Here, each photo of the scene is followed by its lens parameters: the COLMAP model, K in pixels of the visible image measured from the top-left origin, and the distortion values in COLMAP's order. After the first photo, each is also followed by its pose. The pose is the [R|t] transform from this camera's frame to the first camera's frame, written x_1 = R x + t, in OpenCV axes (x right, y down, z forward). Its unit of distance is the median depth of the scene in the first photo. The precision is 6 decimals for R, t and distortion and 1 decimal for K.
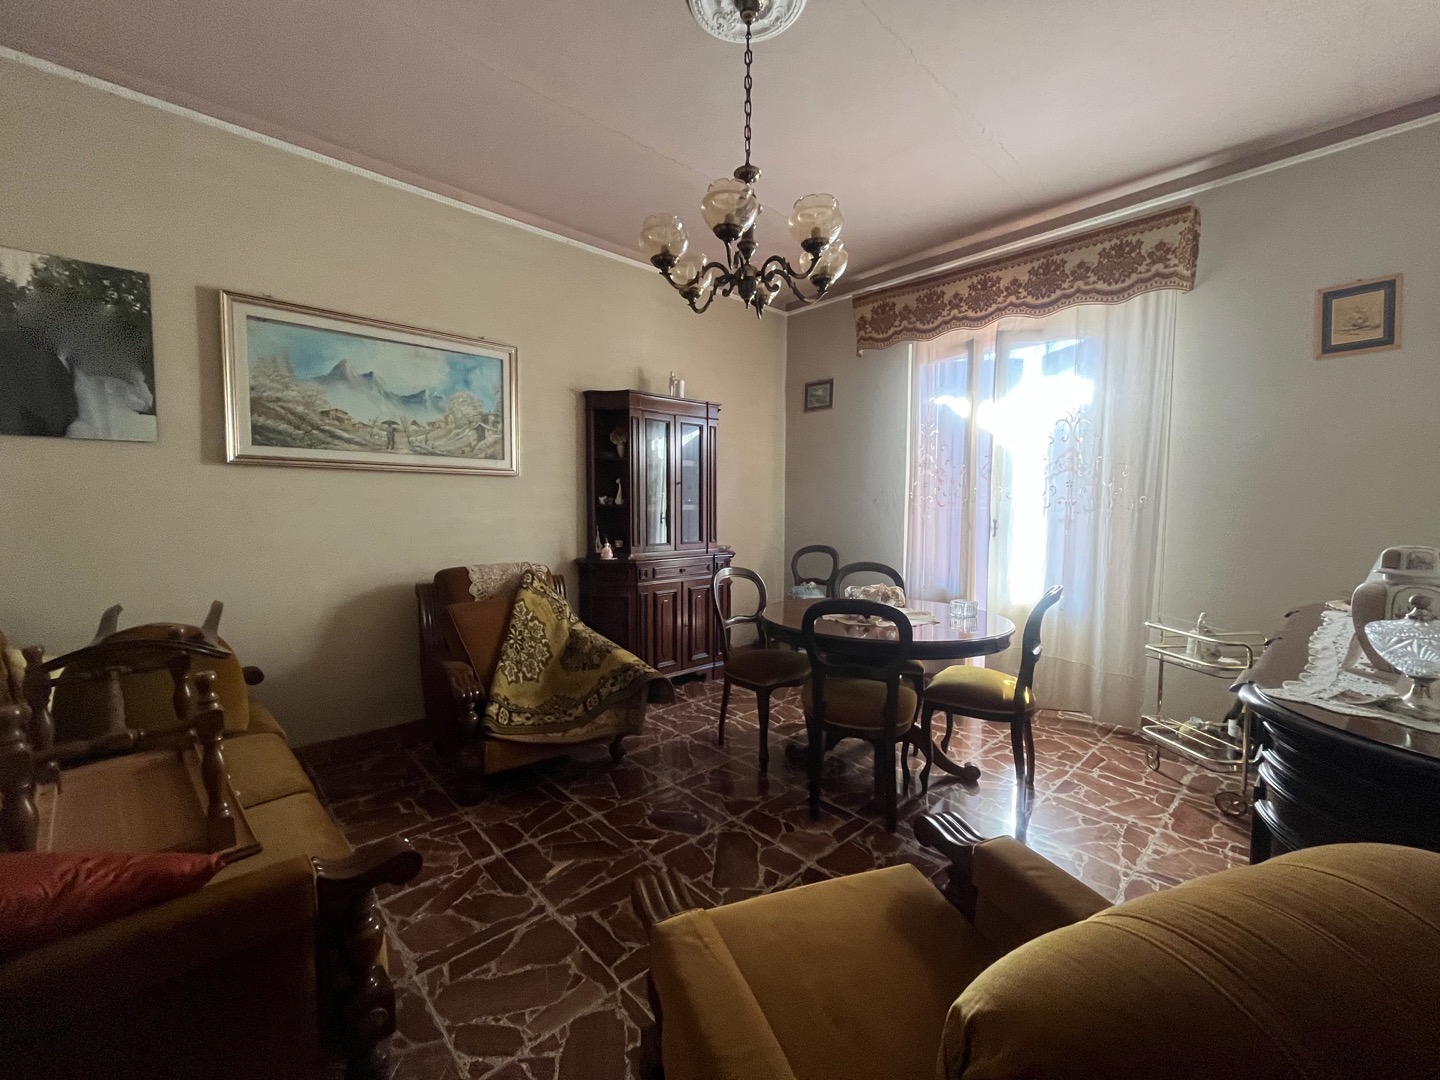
lens RADIAL K [[583.1, 0, 715.8], [0, 583.1, 539.8], [0, 0, 1]] dist [-0.002529, -0.000905]
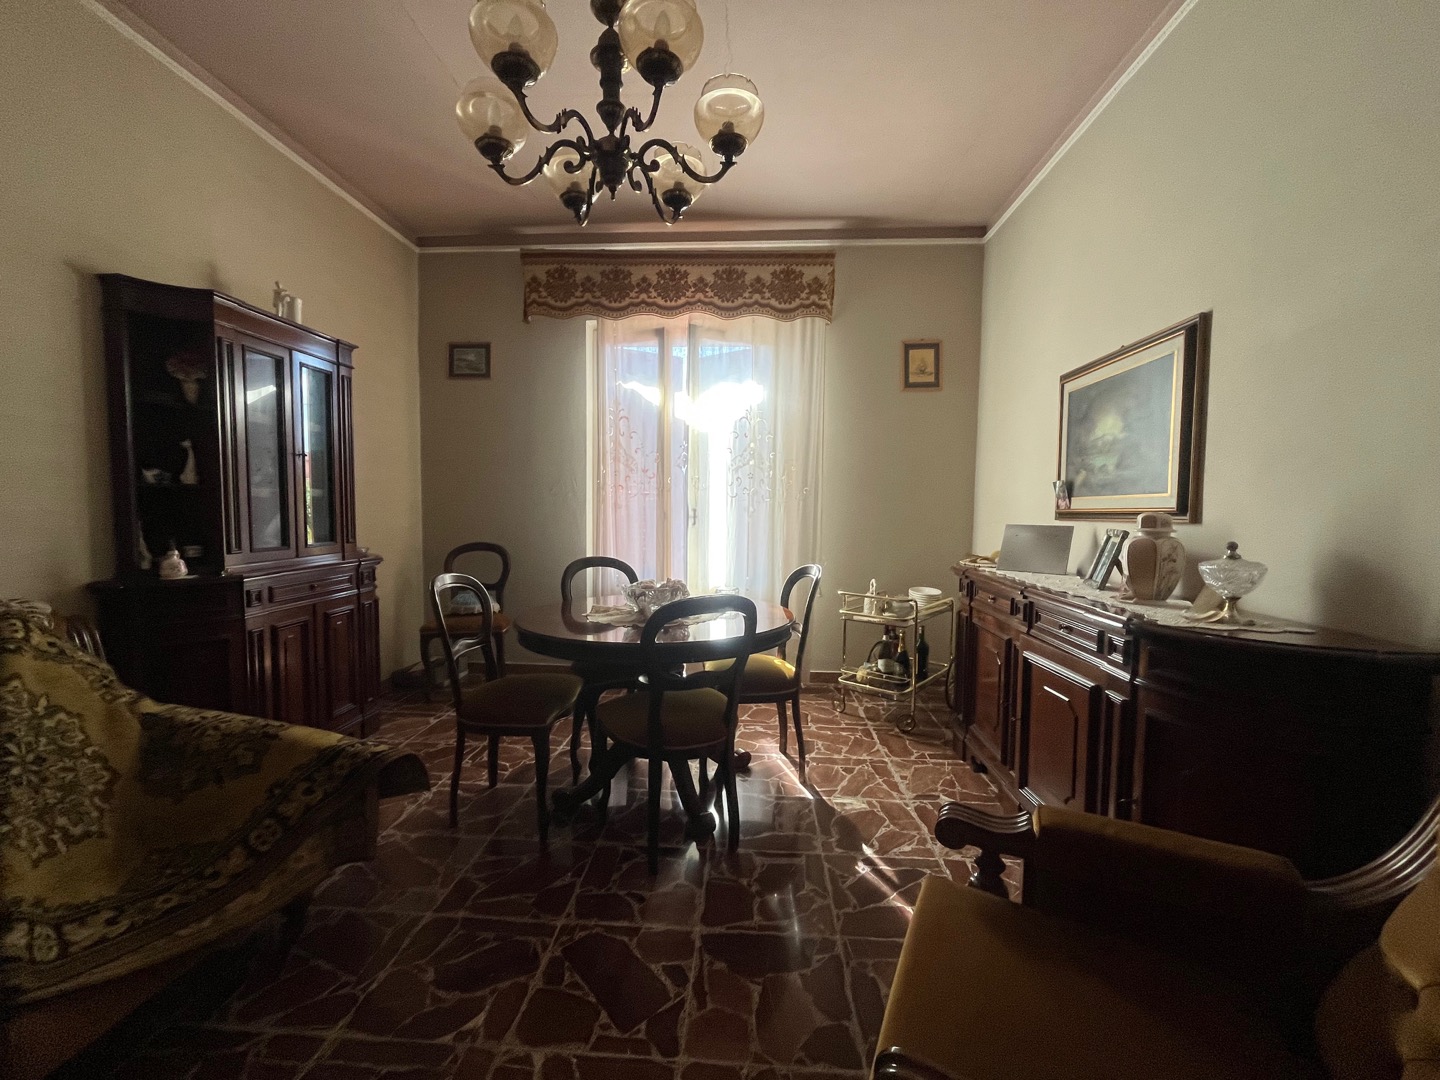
lens RADIAL K [[583.1, 0, 715.8], [0, 583.1, 539.8], [0, 0, 1]] dist [-0.002529, -0.000905]
pose [[0.723482, -0.037787, 0.689308, -0.228352], [0.035819, 0.999211, 0.017181, 0.005105], [-0.689414, 0.012260, 0.724264, 0.258055]]
